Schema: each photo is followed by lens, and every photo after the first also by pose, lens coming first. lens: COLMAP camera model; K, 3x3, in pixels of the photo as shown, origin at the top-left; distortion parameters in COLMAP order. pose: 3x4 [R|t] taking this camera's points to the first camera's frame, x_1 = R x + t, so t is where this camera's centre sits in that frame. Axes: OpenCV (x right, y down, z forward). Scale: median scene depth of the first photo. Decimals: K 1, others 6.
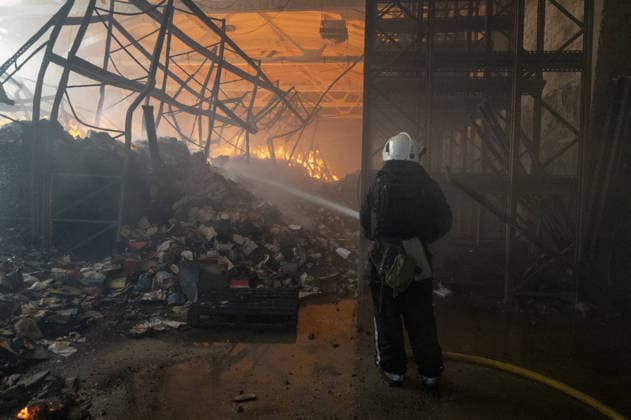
lens RADIAL K [[450.9, 0, 322.8], [0, 450.9, 210.7], [0, 0, 1]] dist [-0.006229, -0.006312]
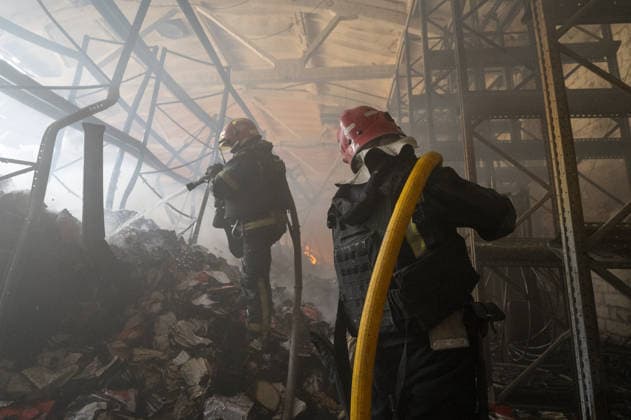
lens RADIAL K [[372.0, 0, 315.5], [0, 372.0, 210.0], [0, 0, 1]] dist [-0.006667, 0.000581]
pose [[0.998812, -0.010958, 0.047482, -0.145079], [0.021273, 0.974688, -0.222553, -0.025318], [-0.043841, 0.223299, 0.973764, 0.587191]]
